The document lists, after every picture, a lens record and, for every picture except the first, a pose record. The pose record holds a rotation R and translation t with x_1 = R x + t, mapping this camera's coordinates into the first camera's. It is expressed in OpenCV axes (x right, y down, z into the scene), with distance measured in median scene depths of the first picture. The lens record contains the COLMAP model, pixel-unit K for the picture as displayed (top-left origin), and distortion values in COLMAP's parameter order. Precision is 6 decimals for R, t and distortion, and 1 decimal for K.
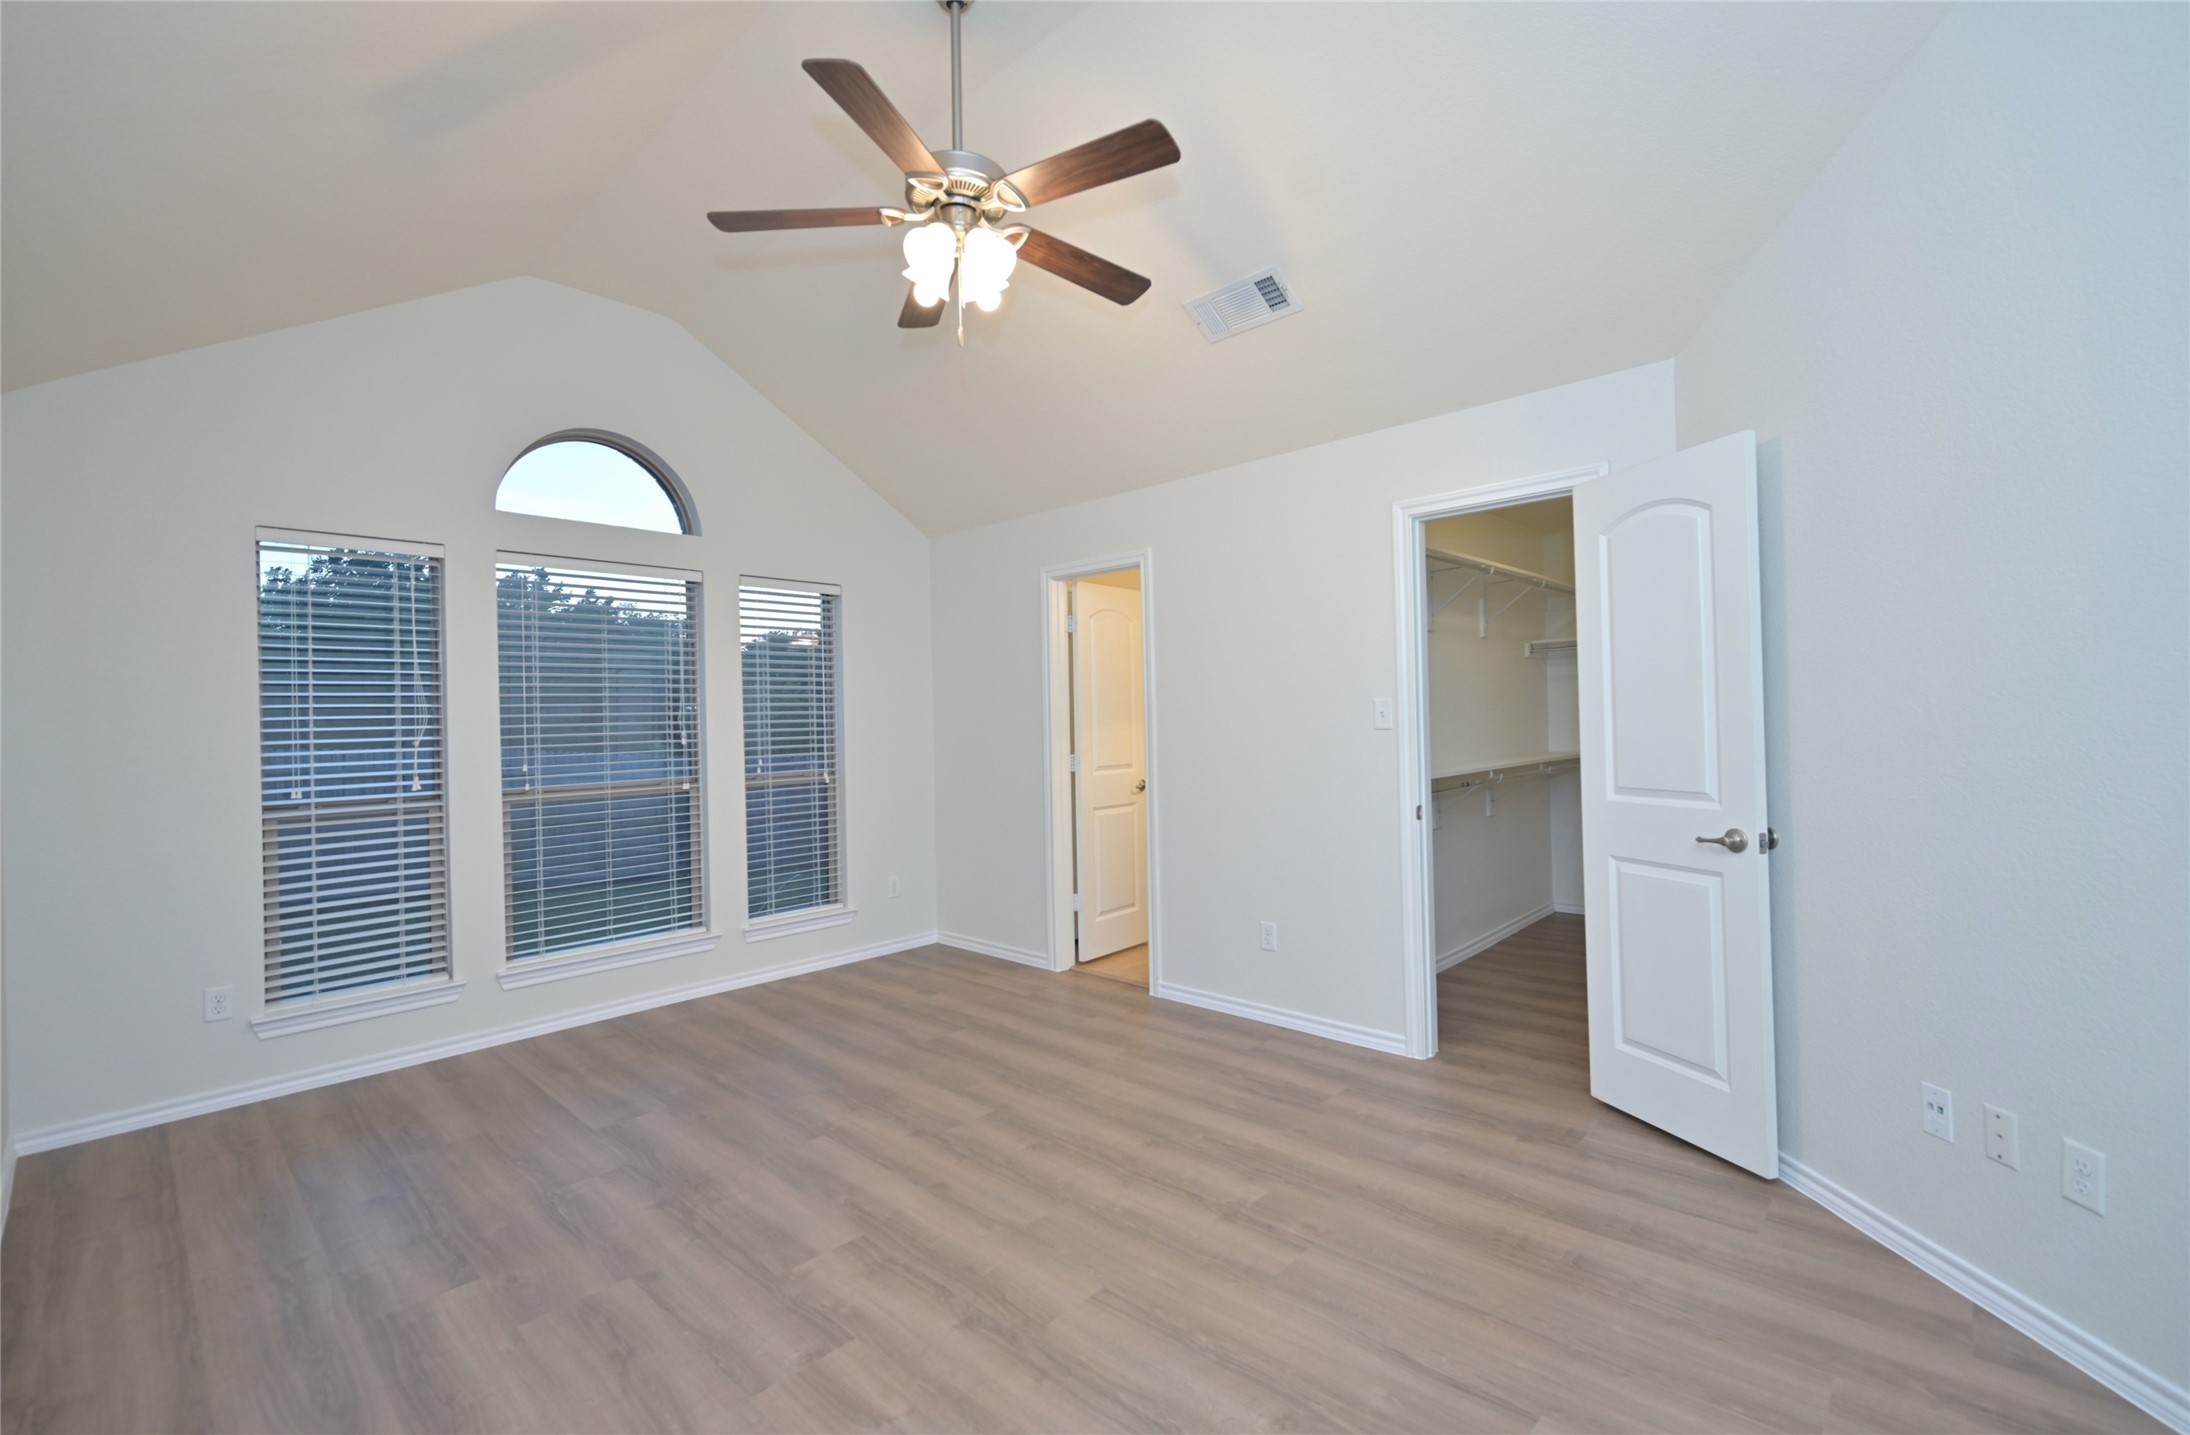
lens RADIAL K [[938.5, 0, 1097.9], [0, 938.5, 706.6], [0, 0, 1]] dist [0.001167, 0.000506]
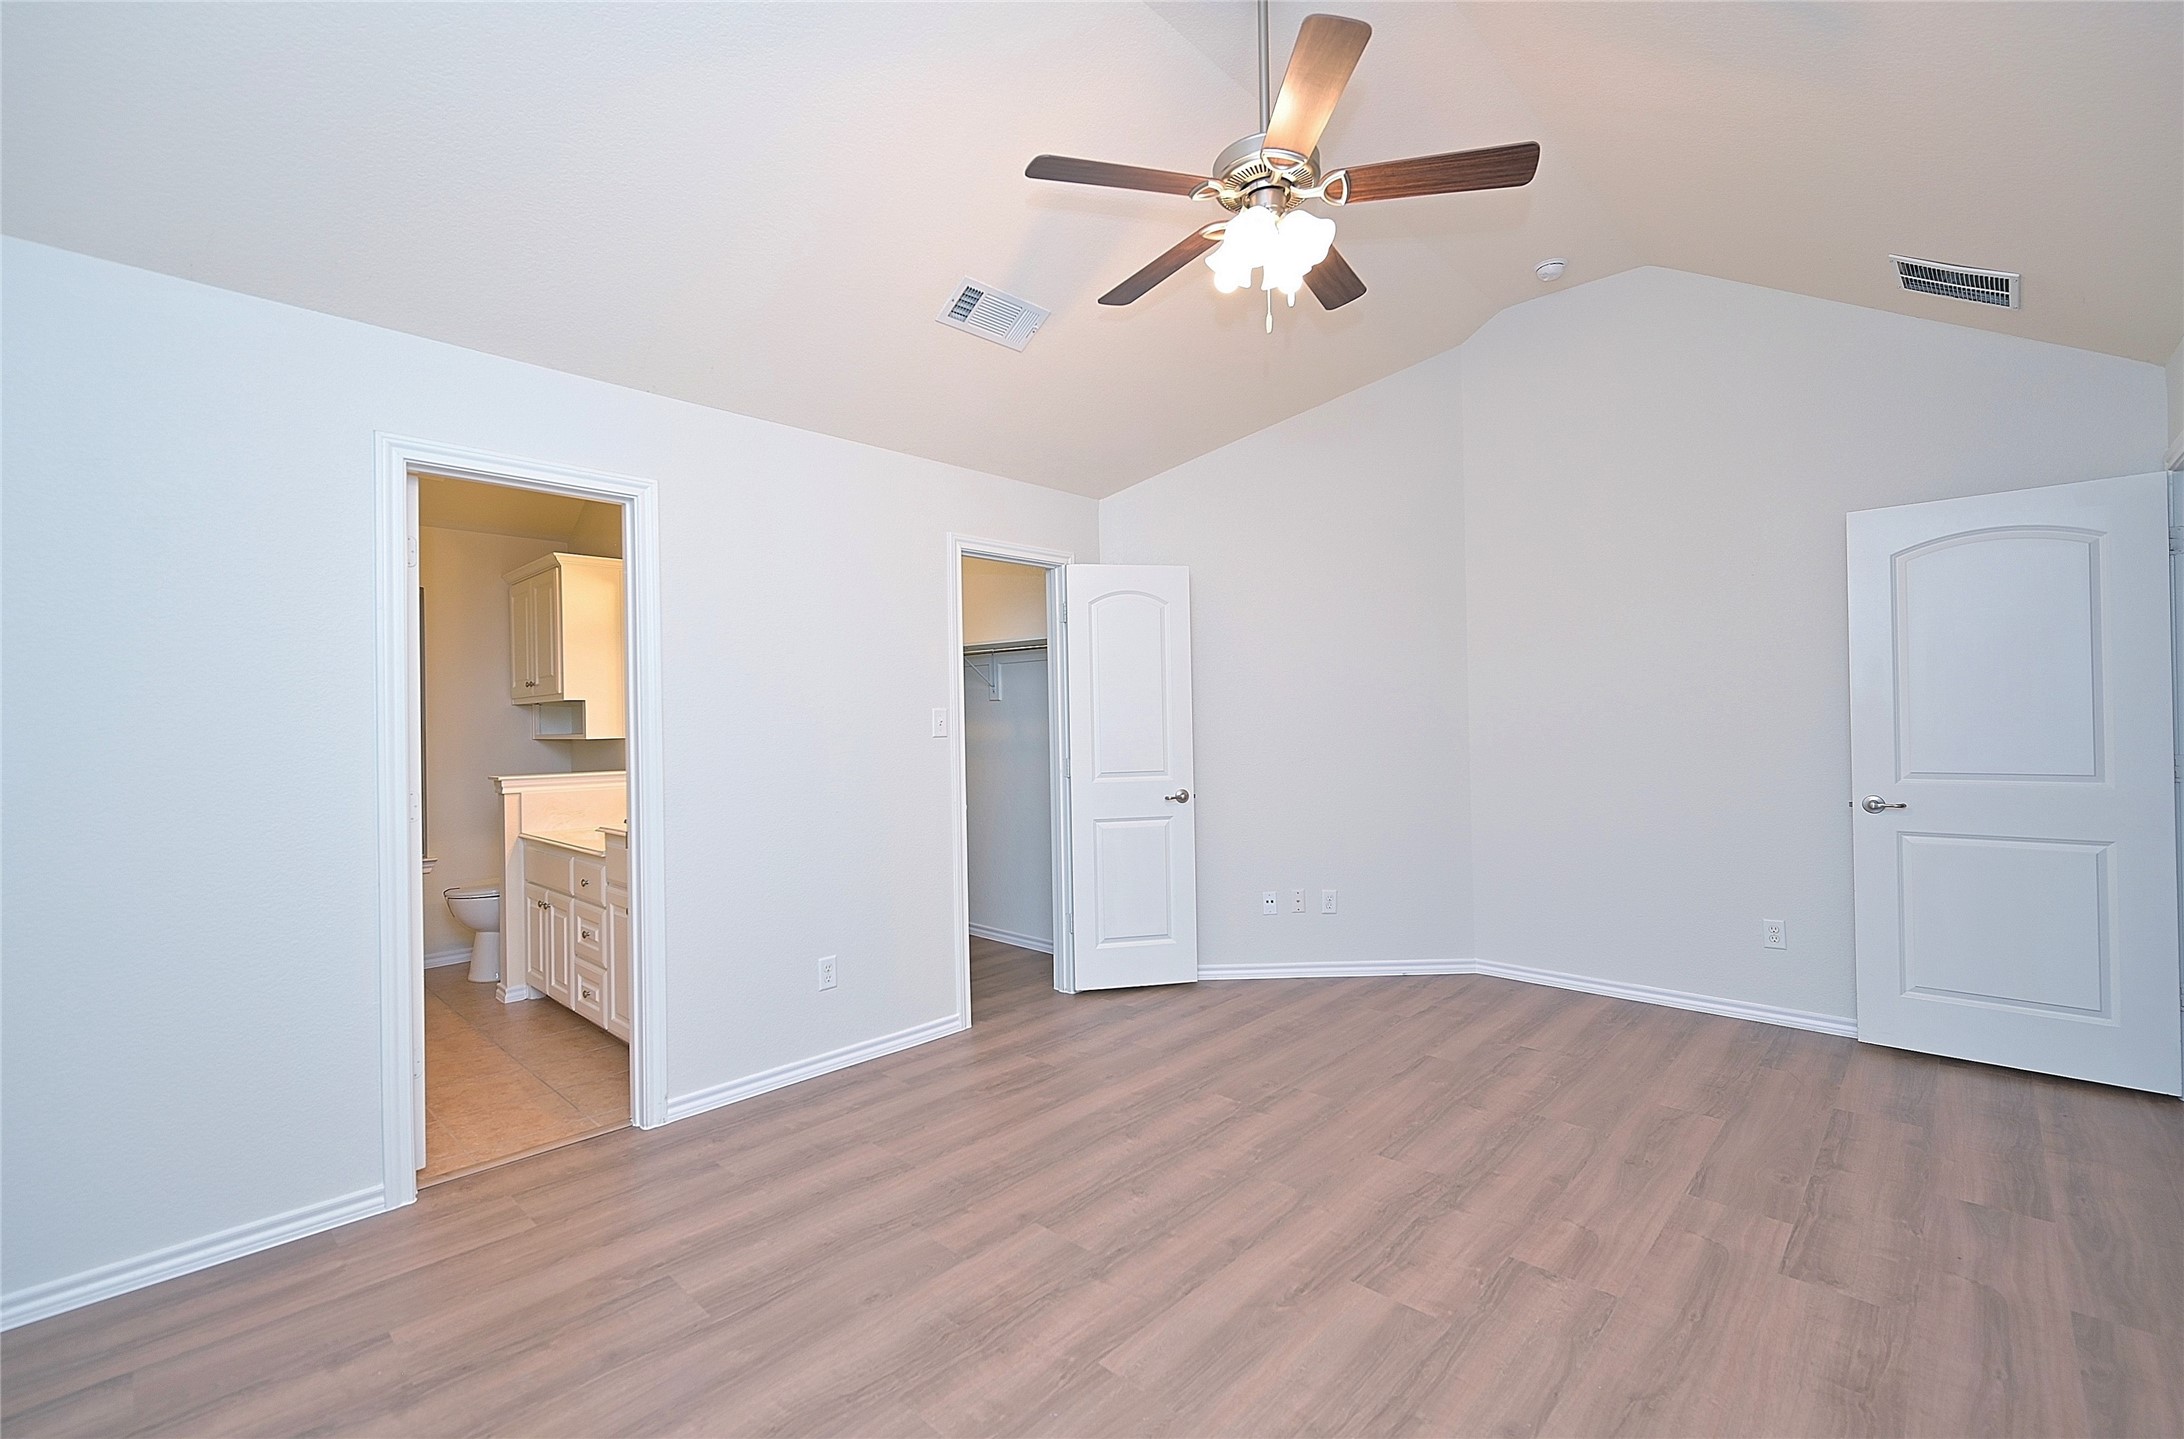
lens RADIAL K [[924.2, 0, 1086.7], [0, 924.2, 731.0], [0, 0, 1]] dist [0.000172, 0.000676]
pose [[0.009354, 0.012398, 0.999879, -0.882038], [-0.000961, 0.999923, -0.012390, 0.033329], [-0.999956, -0.000845, 0.009365, 0.955291]]
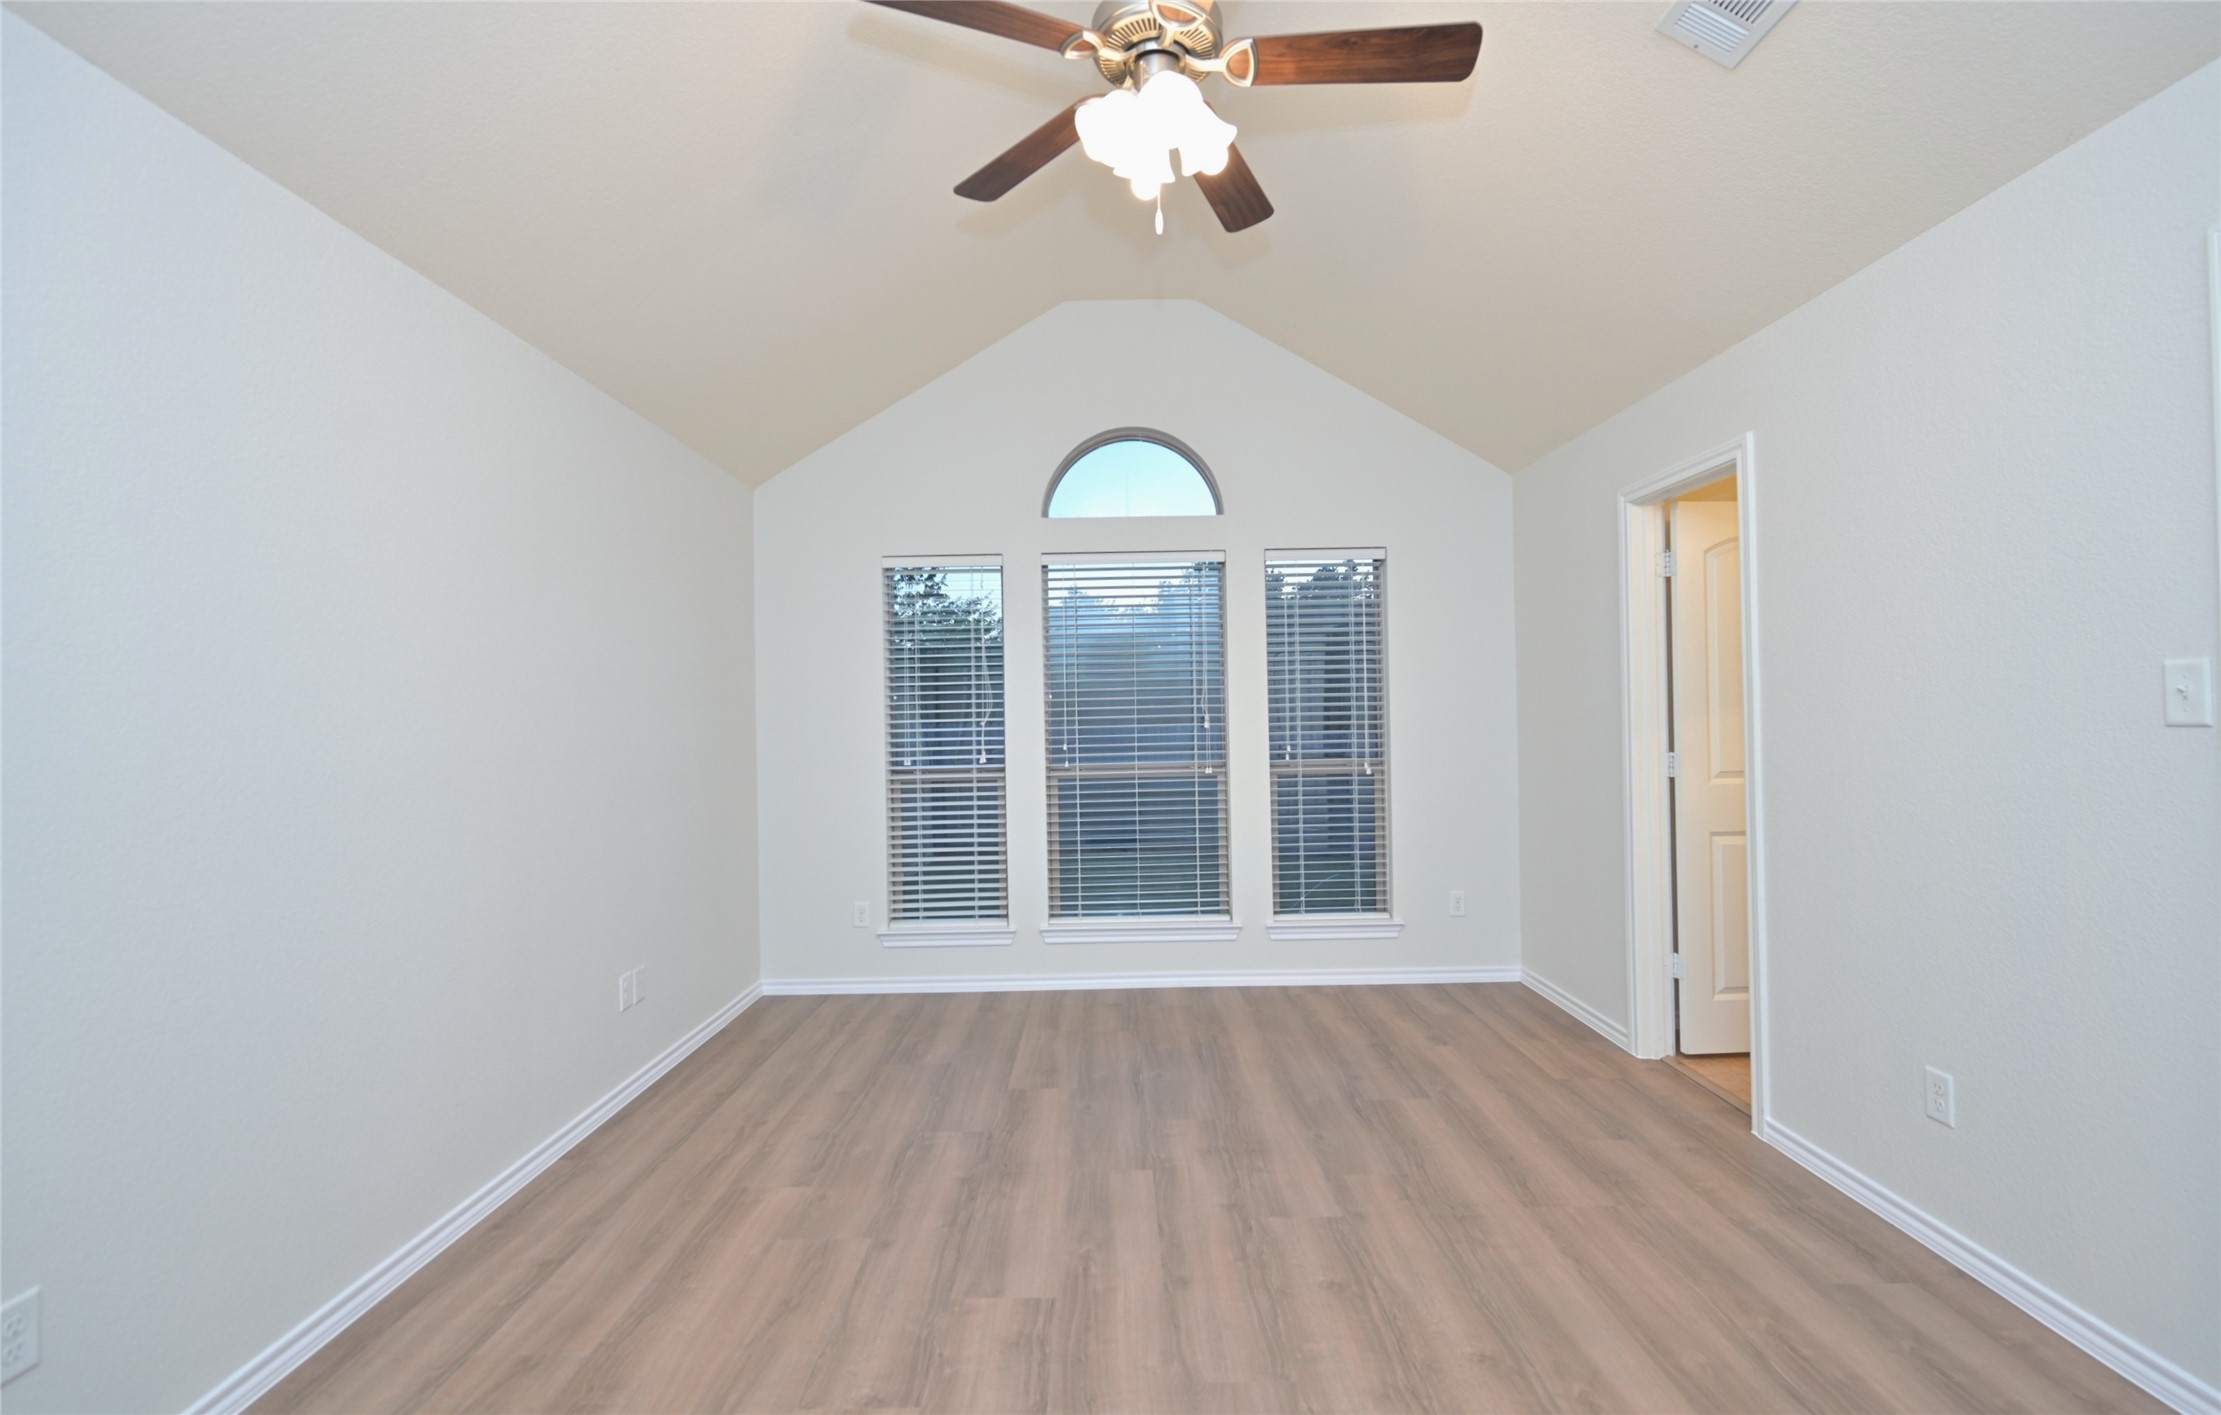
lens RADIAL K [[966.5, 0, 1103.4], [0, 966.5, 700.5], [0, 0, 1]] dist [-0.000181, 0.000264]
pose [[0.681967, -0.002001, -0.731380, 0.336285], [0.013962, 0.999850, 0.010284, -0.001272], [0.731250, -0.017224, 0.681892, 0.328640]]
